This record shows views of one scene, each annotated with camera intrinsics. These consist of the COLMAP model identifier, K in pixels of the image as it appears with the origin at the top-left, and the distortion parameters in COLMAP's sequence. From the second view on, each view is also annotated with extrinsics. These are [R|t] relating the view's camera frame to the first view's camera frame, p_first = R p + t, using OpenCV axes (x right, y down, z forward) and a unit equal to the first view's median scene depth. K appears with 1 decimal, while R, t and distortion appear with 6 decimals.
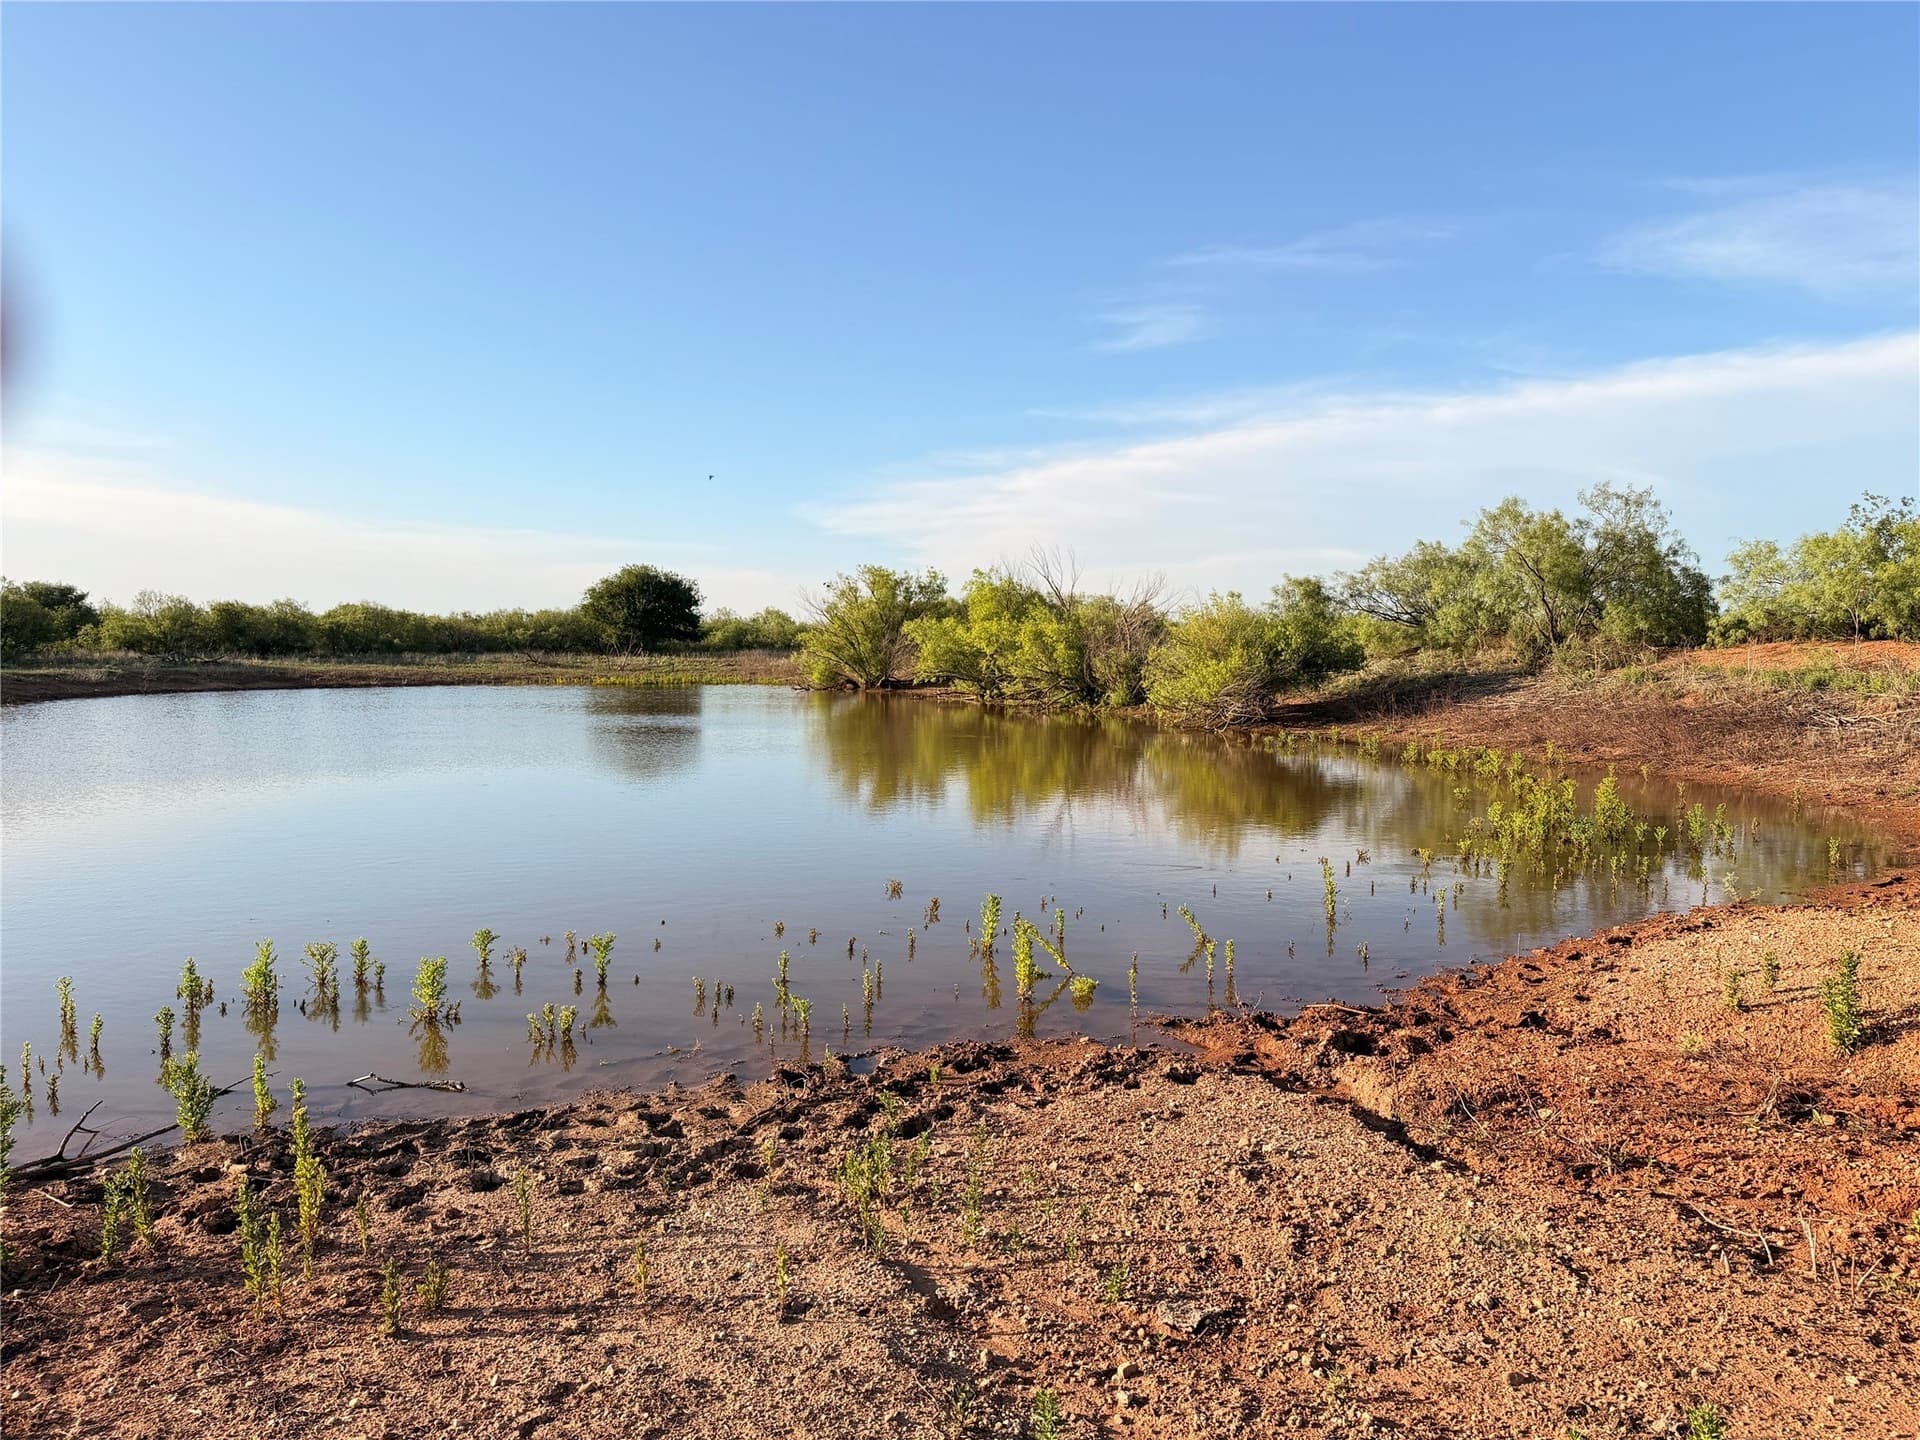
lens RADIAL K [[1346.4, 0, 960.7], [0, 1346.4, 714.1], [0, 0, 1]] dist [0.074325, -0.066680]
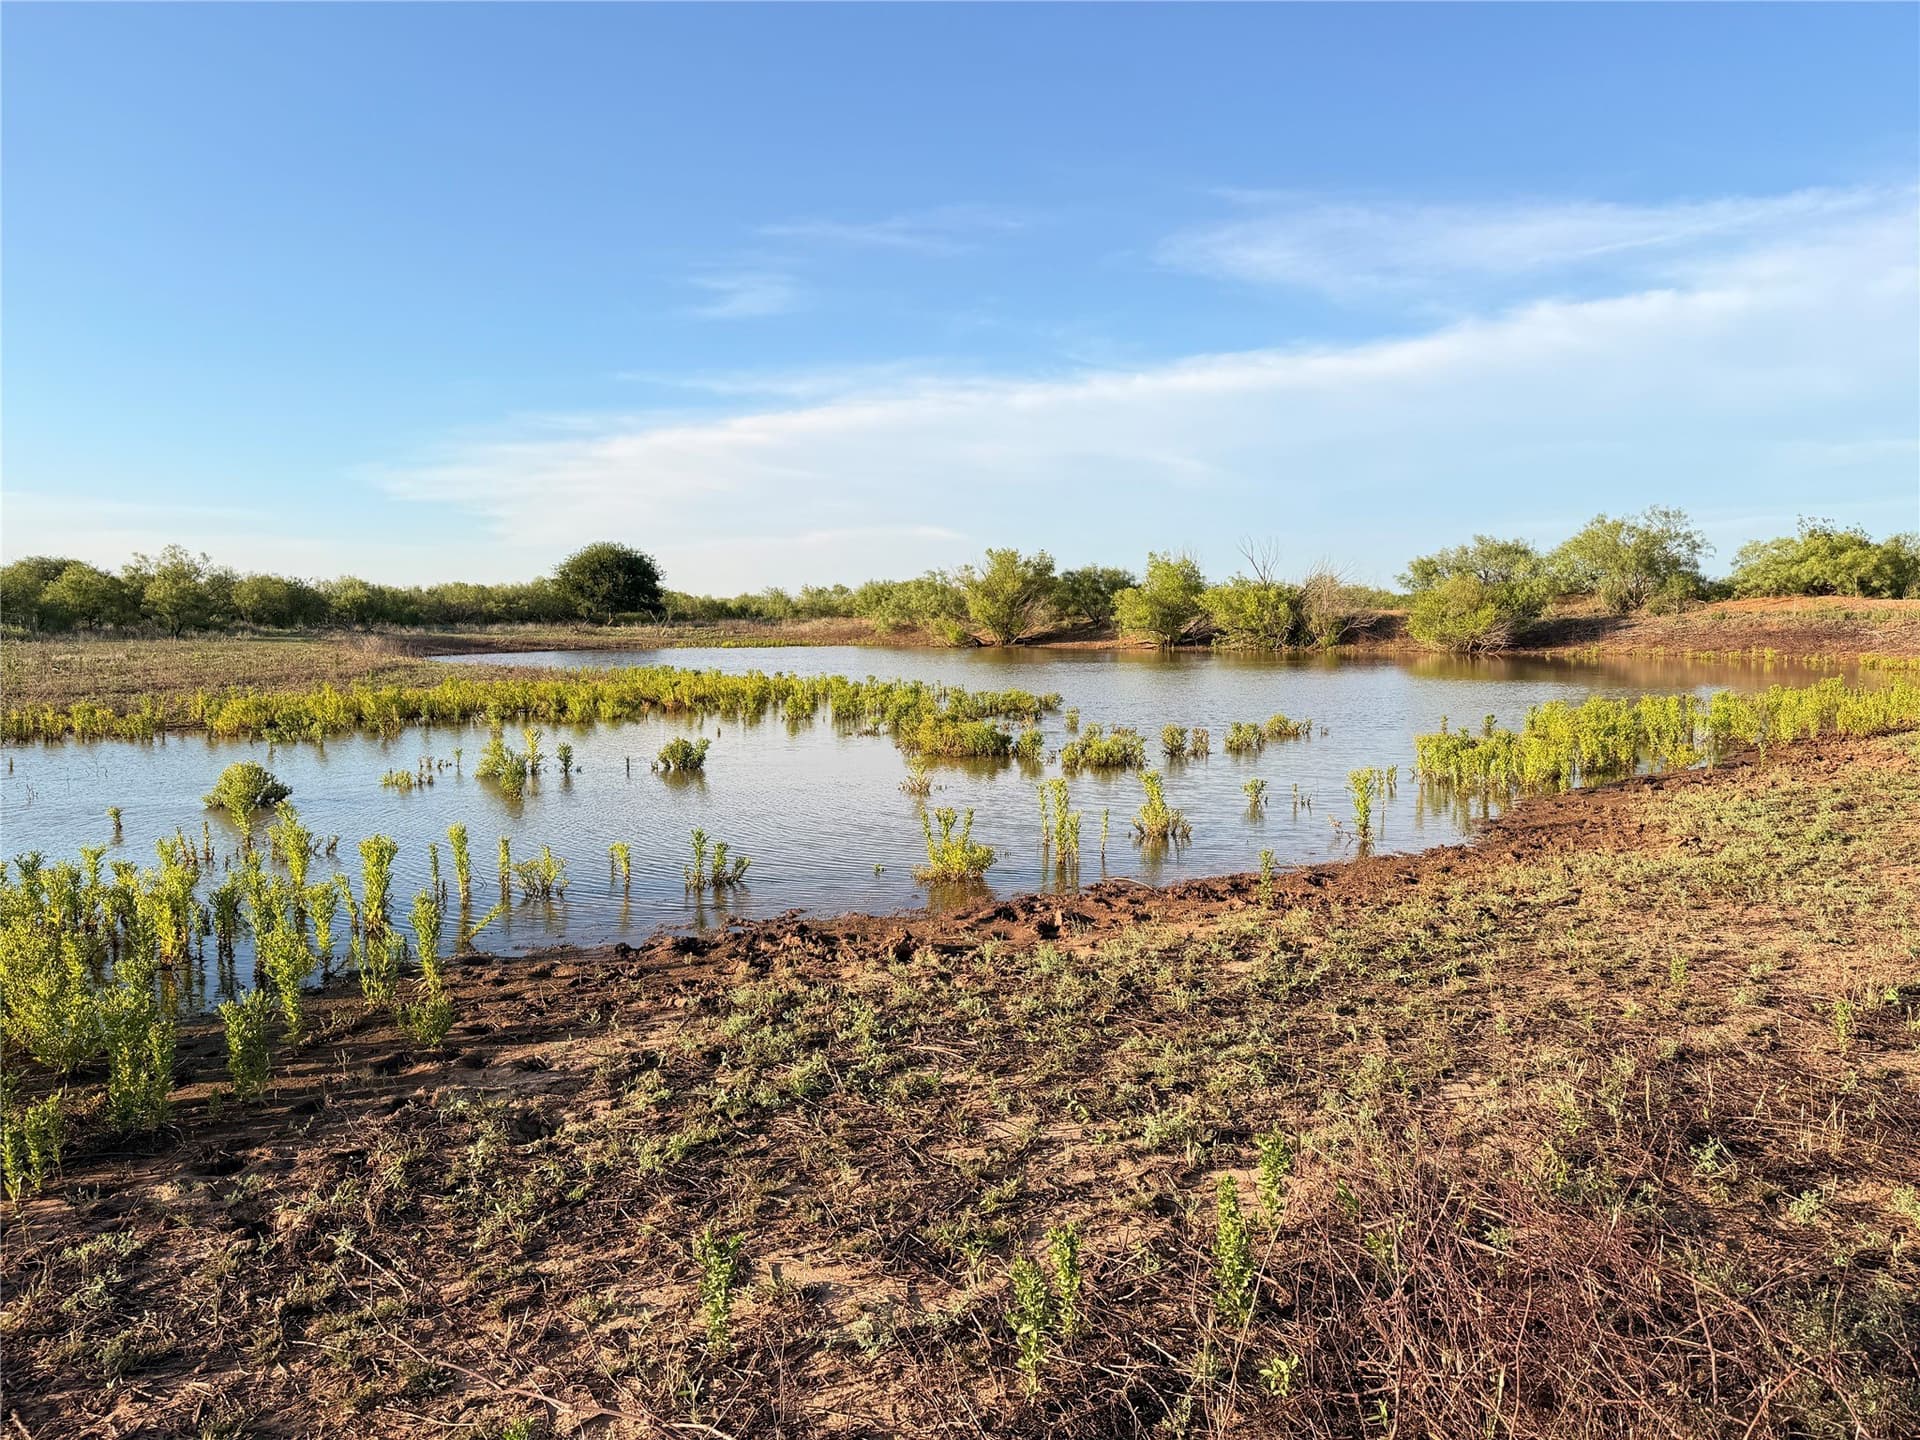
lens RADIAL K [[1346.4, 0, 974.1], [0, 1346.4, 740.4], [0, 0, 1]] dist [0.074325, -0.066680]
pose [[0.953886, -0.036787, 0.297906, -1.119088], [0.025299, 0.998783, 0.042328, 0.039624], [-0.299100, -0.032840, 0.953656, -0.513903]]
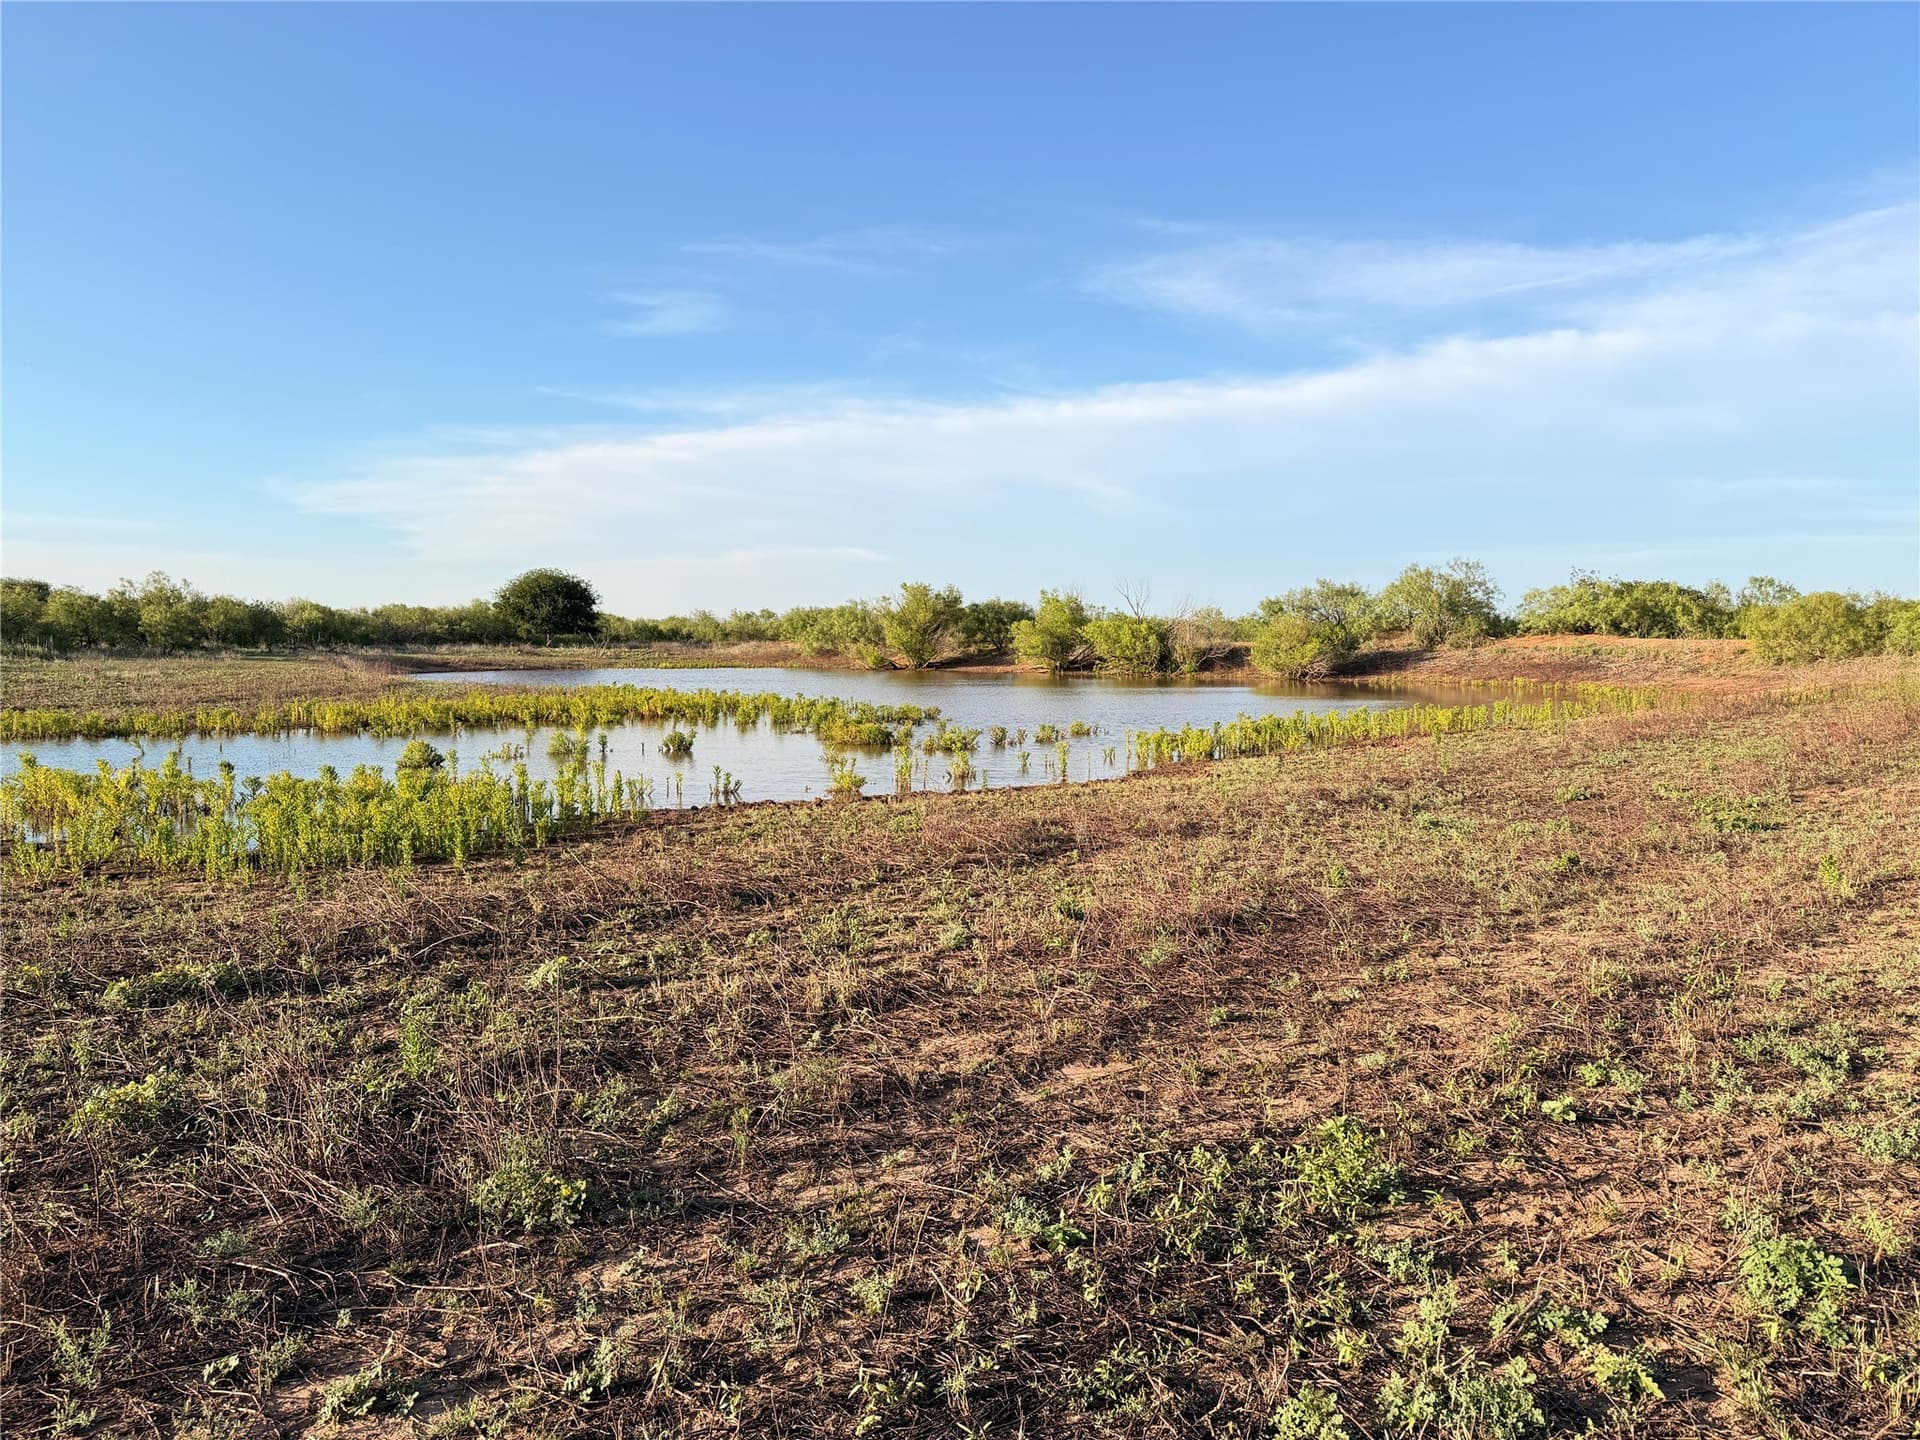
lens RADIAL K [[1346.4, 0, 985.1], [0, 1346.4, 756.3], [0, 0, 1]] dist [0.074325, -0.066680]
pose [[0.933114, -0.031602, 0.358188, -1.204196], [0.018785, 0.999054, 0.039208, 0.046144], [-0.359089, -0.029857, 0.932826, -0.861882]]
